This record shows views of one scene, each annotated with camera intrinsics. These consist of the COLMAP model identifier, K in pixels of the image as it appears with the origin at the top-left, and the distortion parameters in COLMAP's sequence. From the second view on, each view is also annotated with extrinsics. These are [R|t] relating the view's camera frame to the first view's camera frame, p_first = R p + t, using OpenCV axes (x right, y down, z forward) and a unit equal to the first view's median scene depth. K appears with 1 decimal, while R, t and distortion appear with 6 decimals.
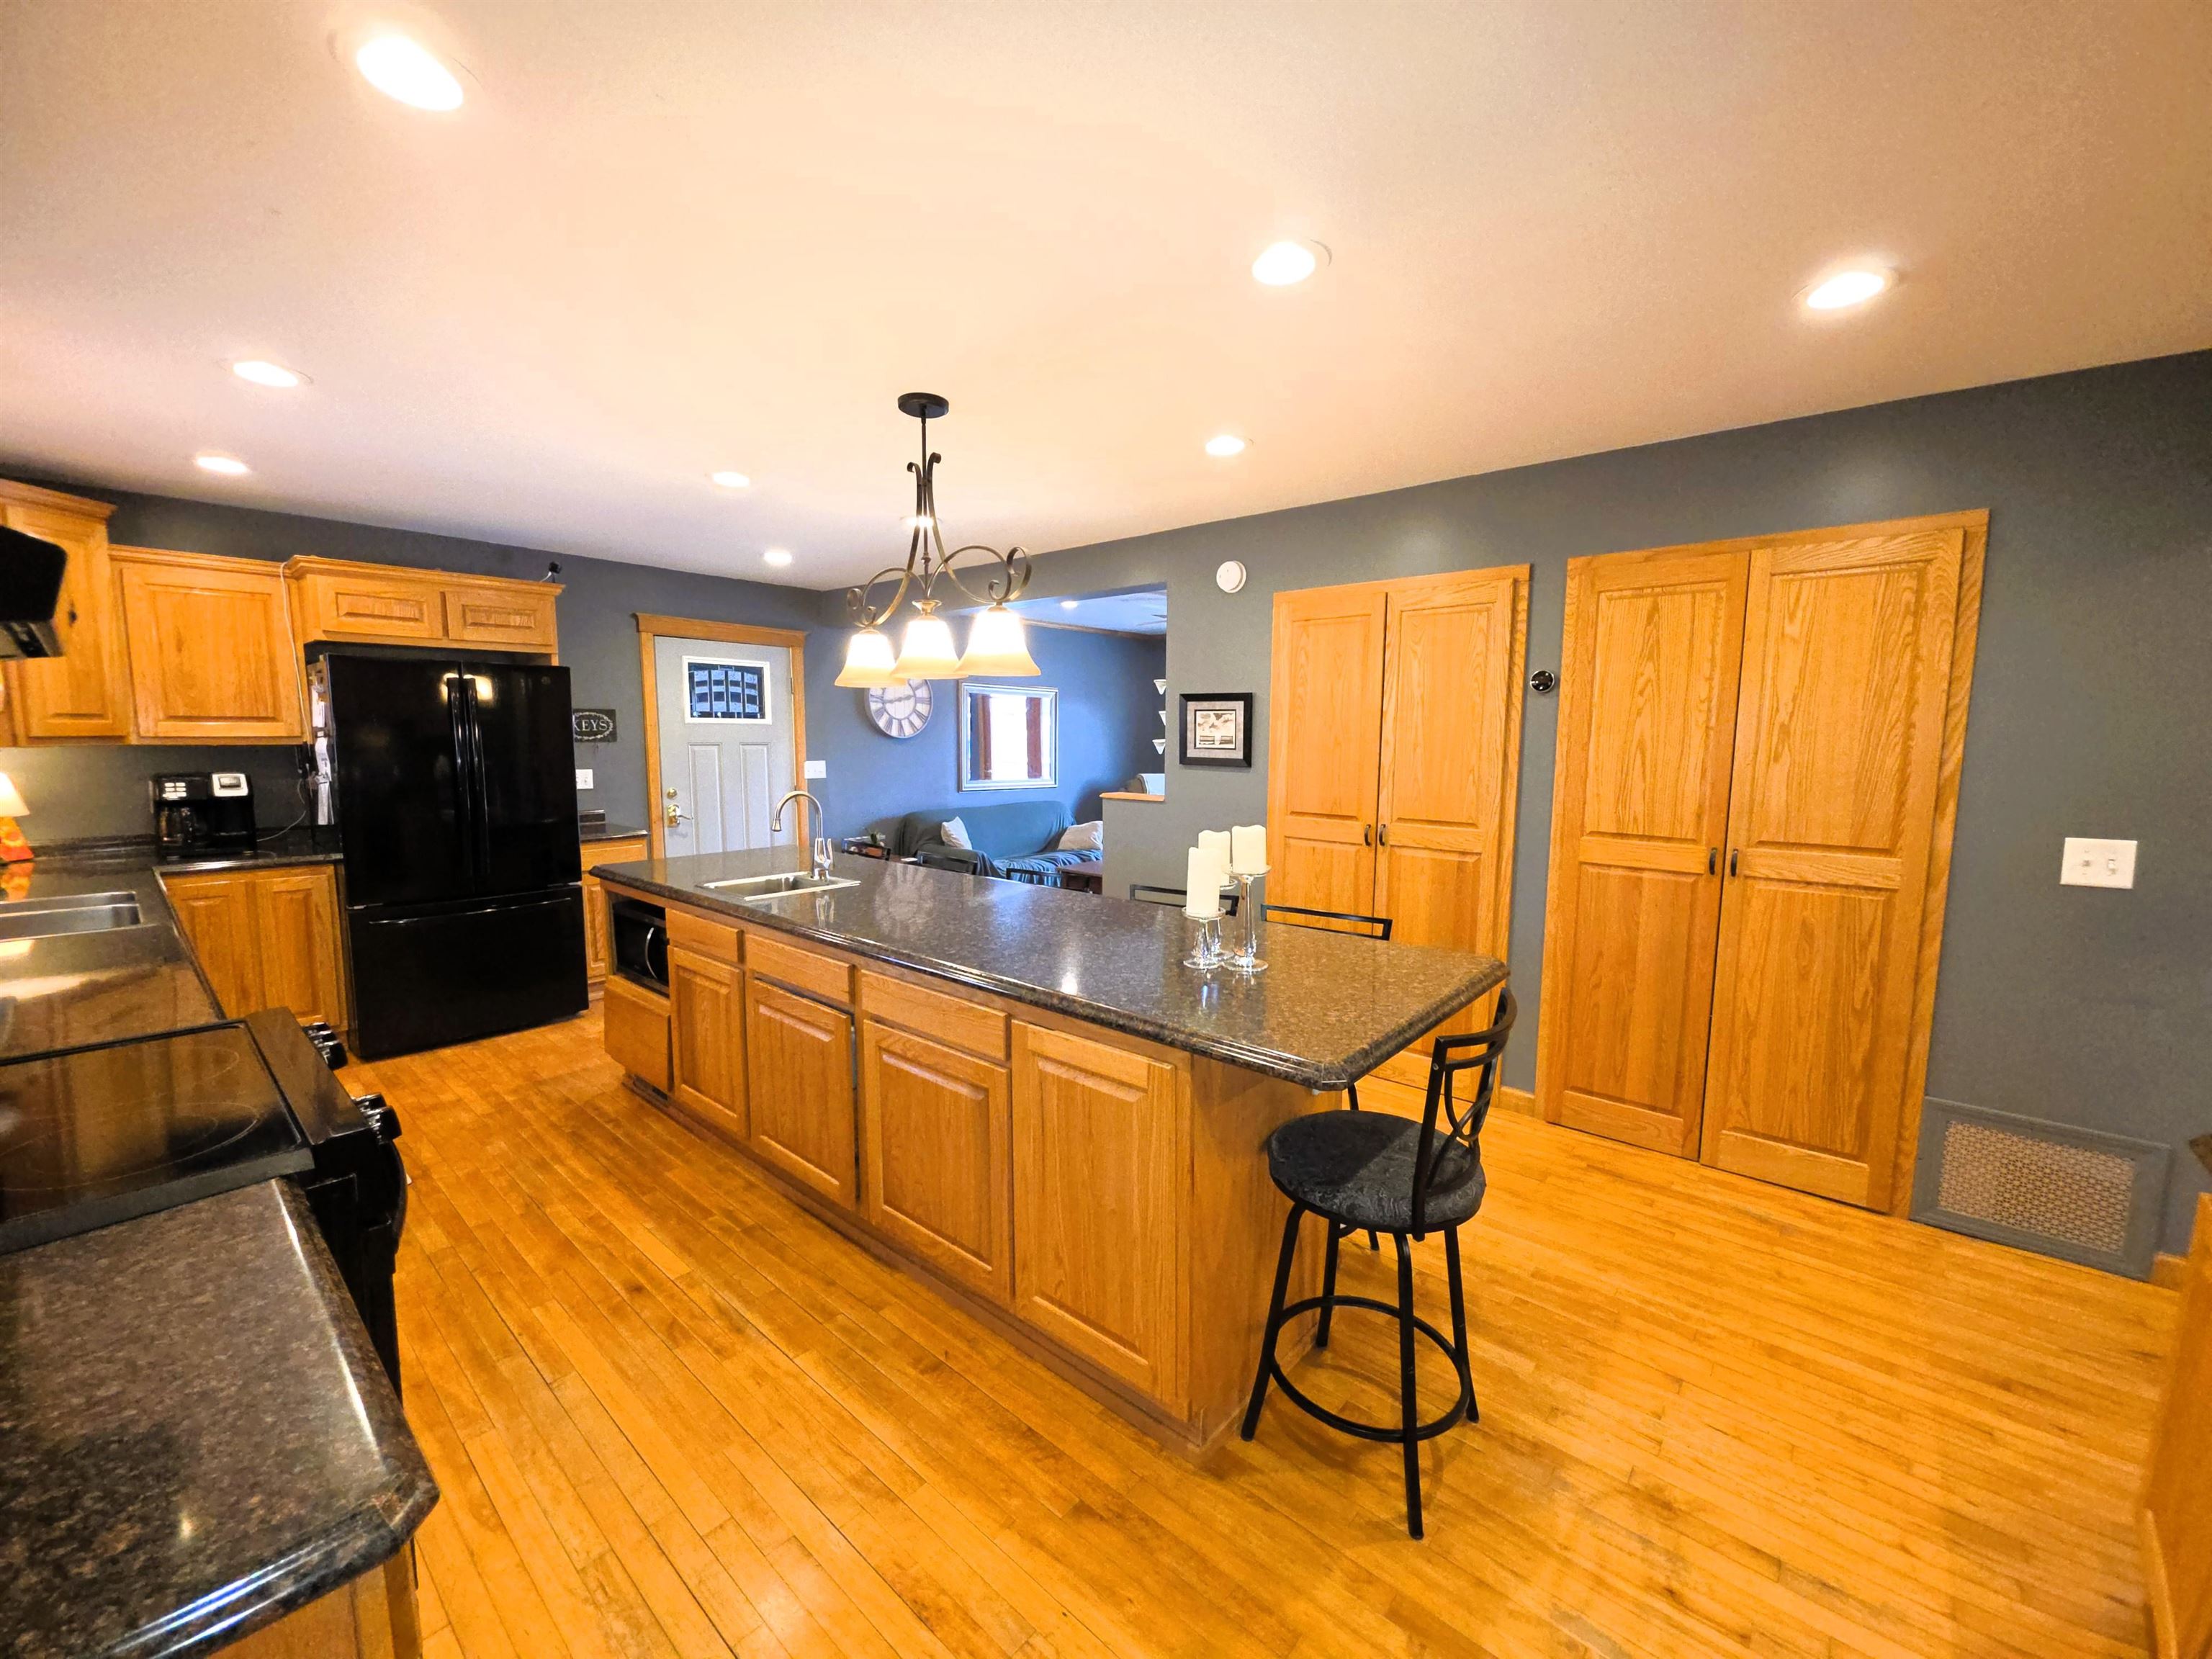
lens RADIAL K [[869.0, 0, 1097.5], [0, 869.0, 835.1], [0, 0, 1]] dist [-0.002582, -0.001587]
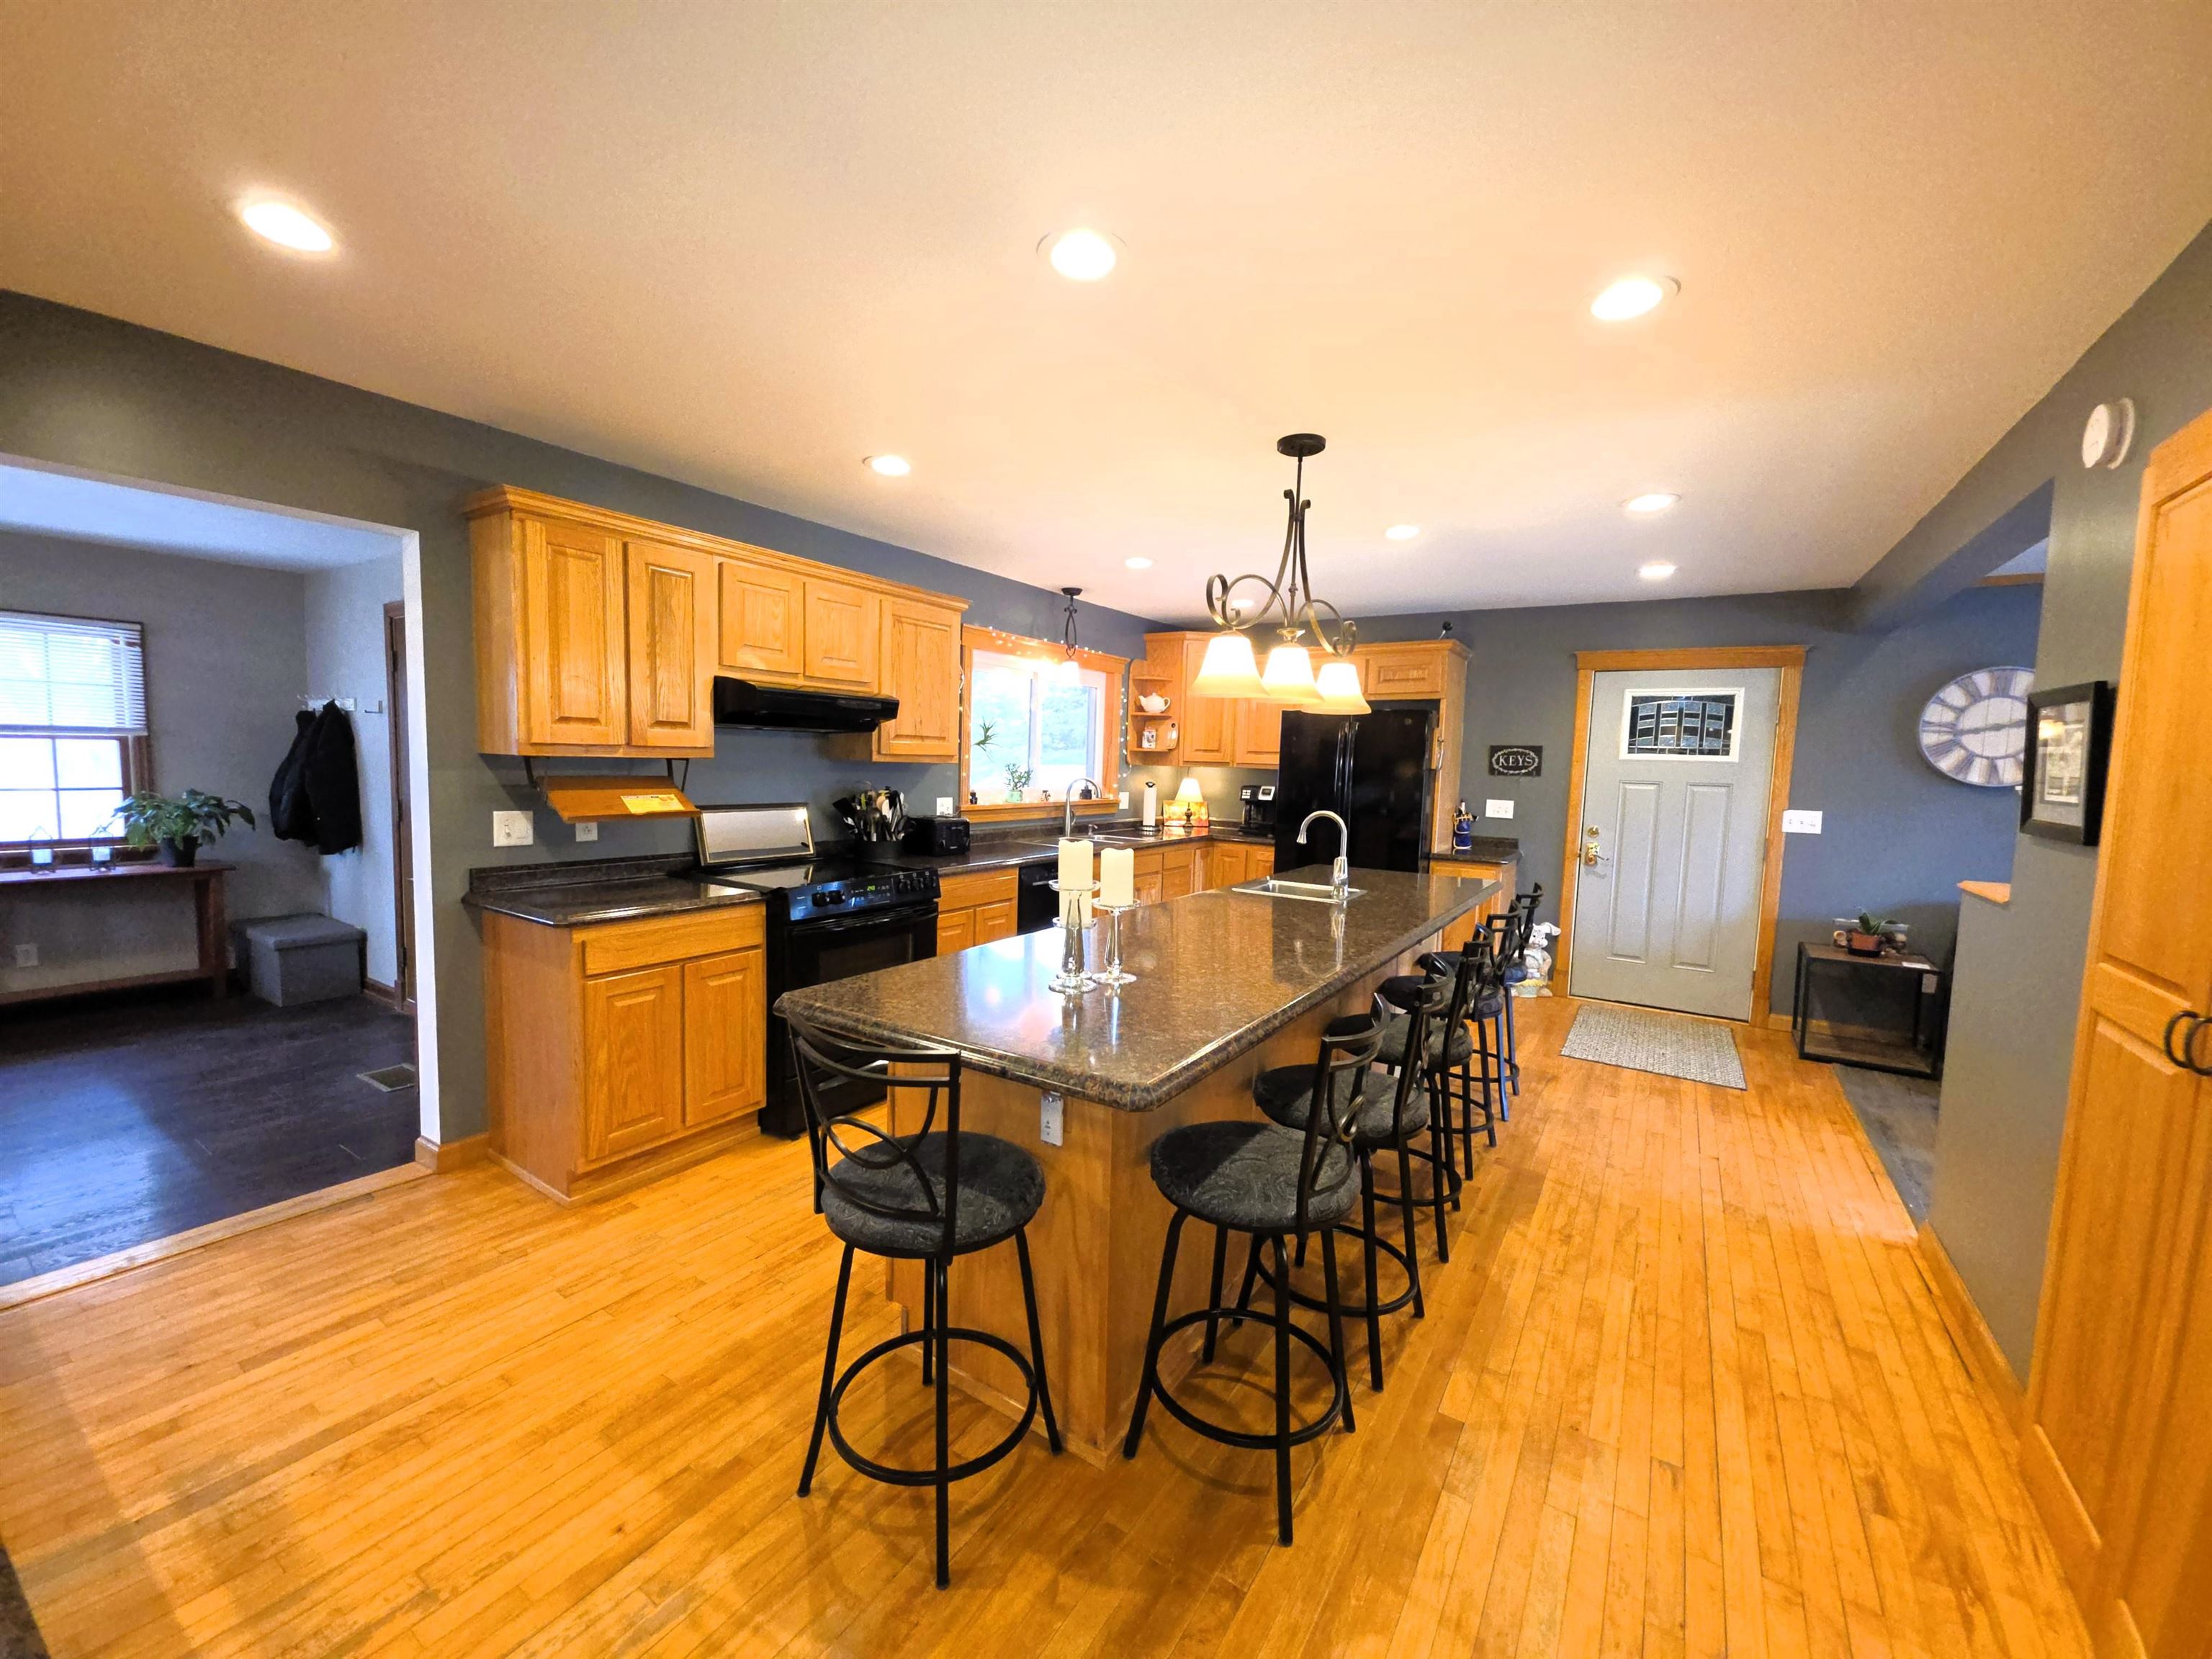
lens RADIAL K [[869.0, 0, 1102.0], [0, 869.0, 833.8], [0, 0, 1]] dist [-0.002582, -0.001587]
pose [[0.143795, 0.083620, -0.986068, 0.527142], [-0.141883, 0.987871, 0.063082, -0.037735], [0.979384, 0.130835, 0.153915, 0.412804]]
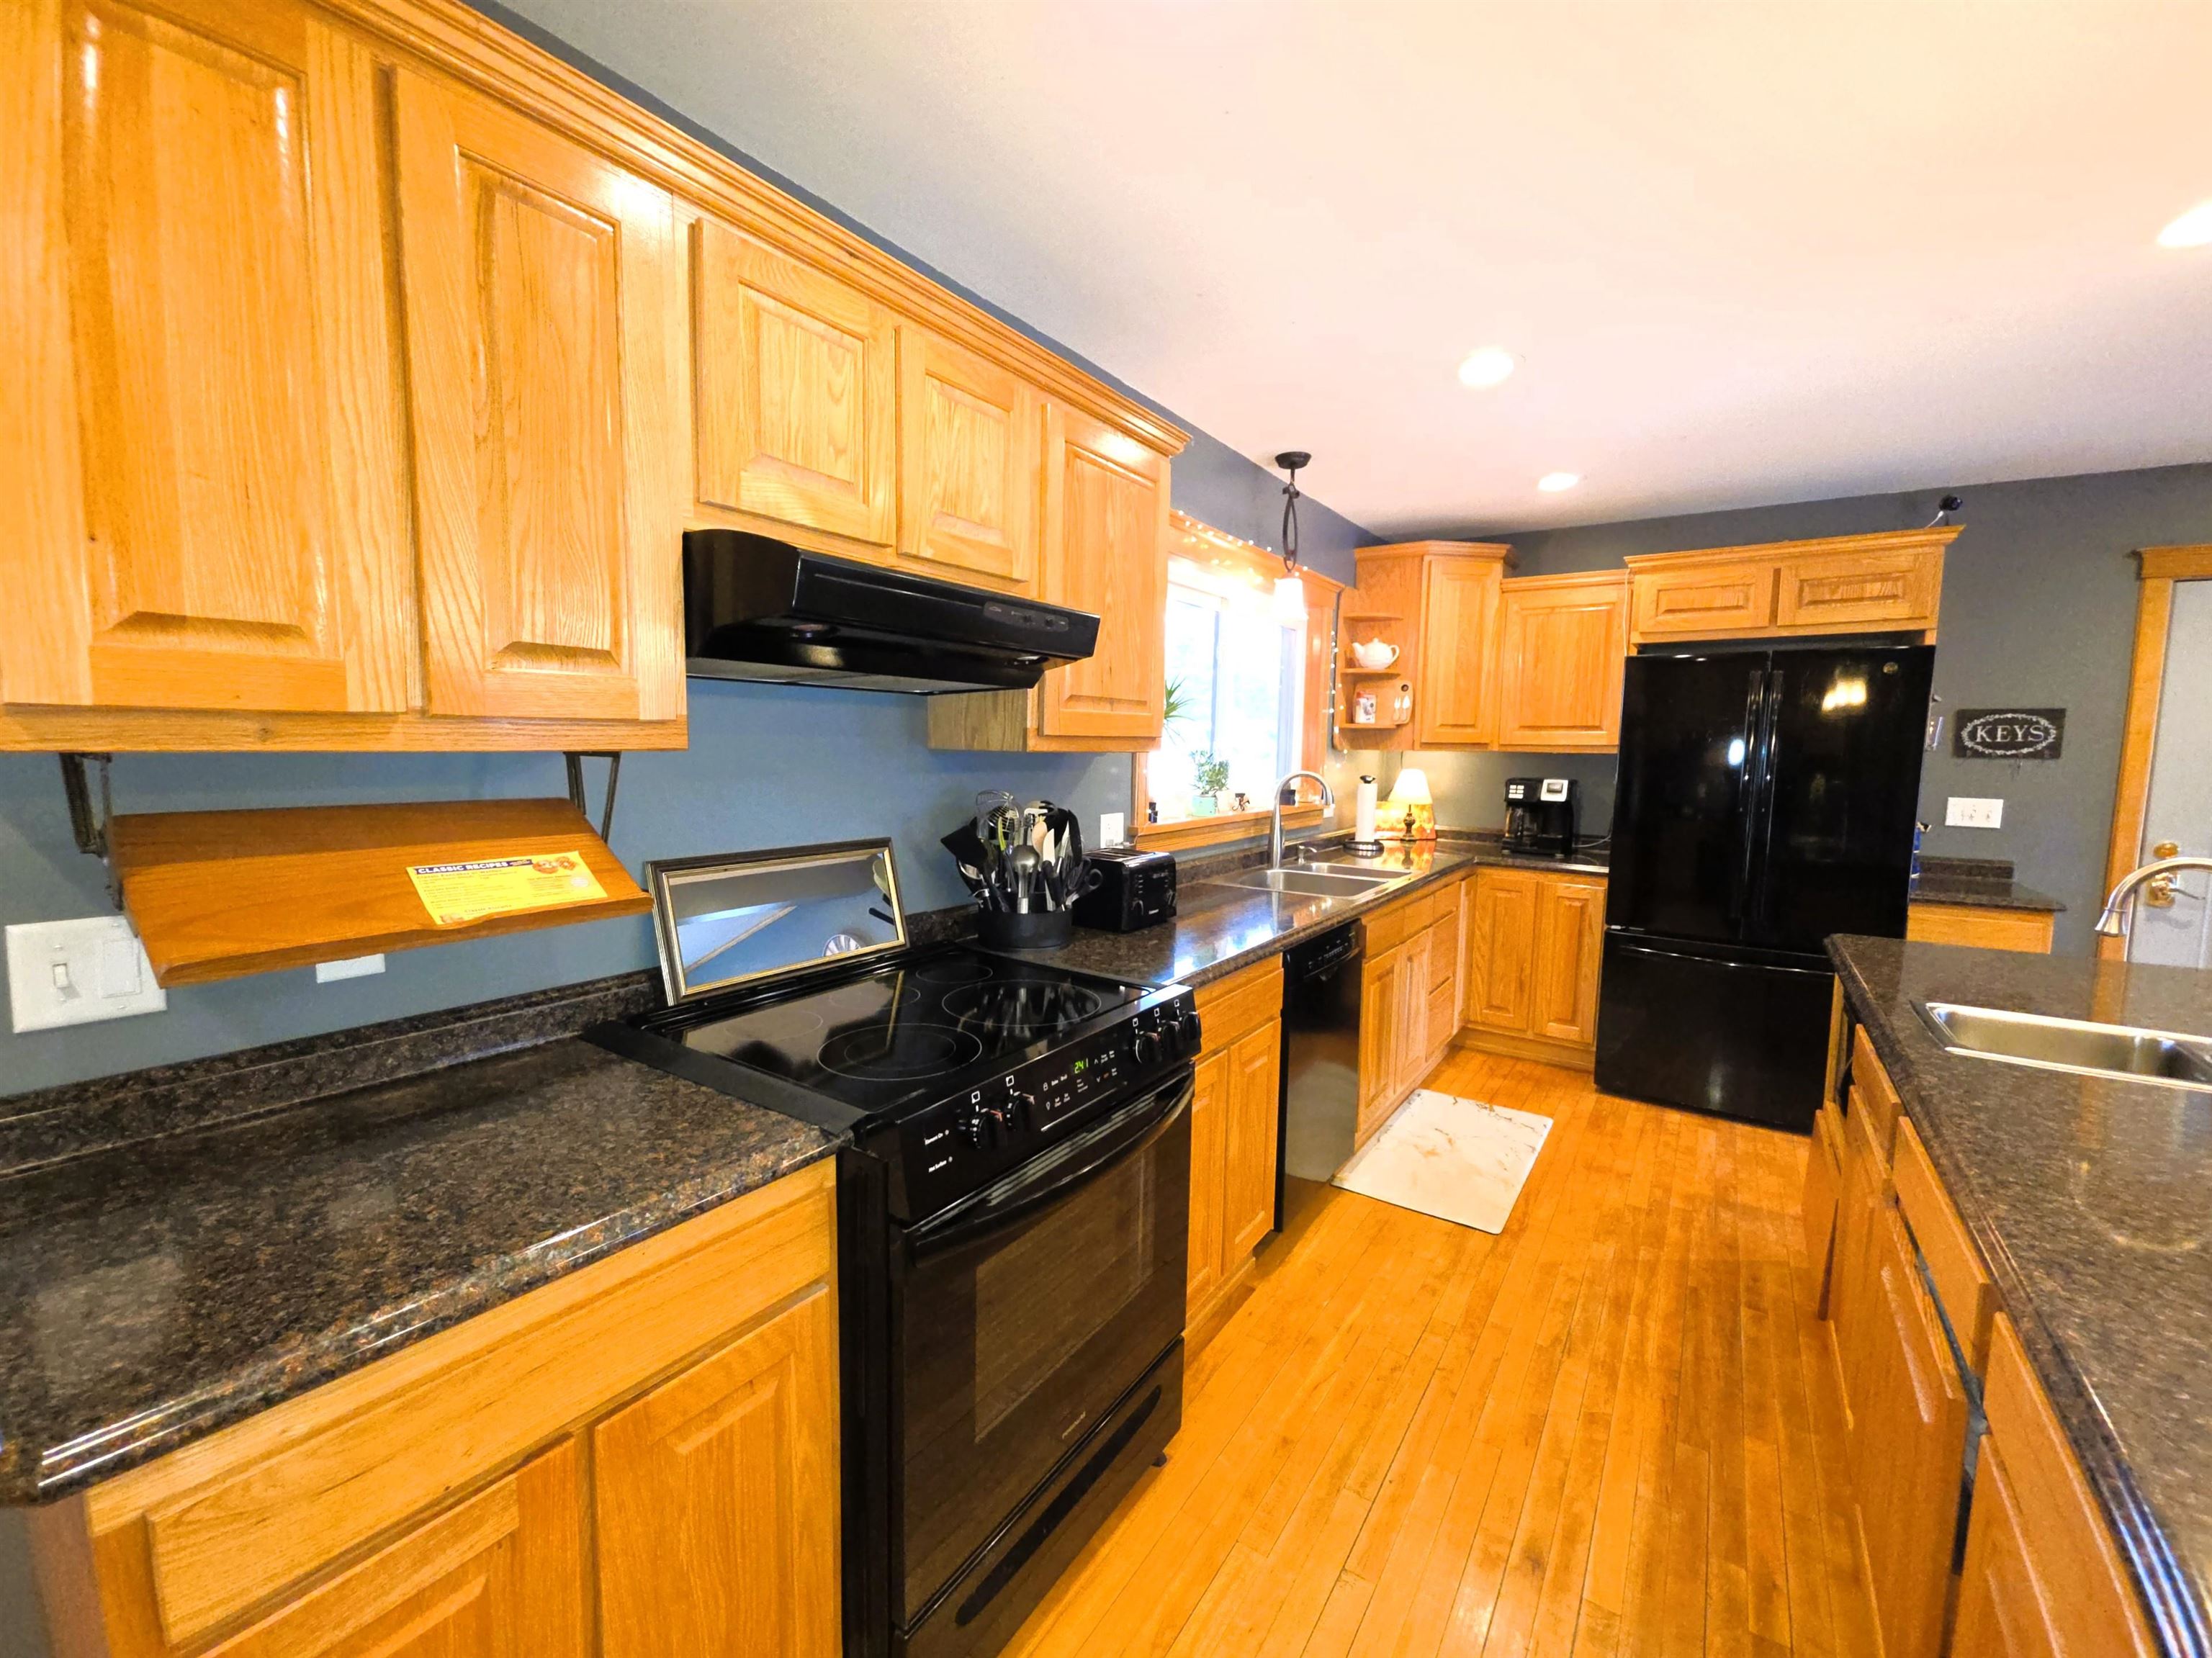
lens RADIAL K [[913.8, 0, 1097.0], [0, 913.8, 833.3], [0, 0, 1]] dist [-0.003855, -0.000770]
pose [[0.117511, 0.094560, -0.988559, 0.035654], [-0.127655, 0.988636, 0.079393, -0.020847], [0.984833, 0.116865, 0.128247, 0.285297]]
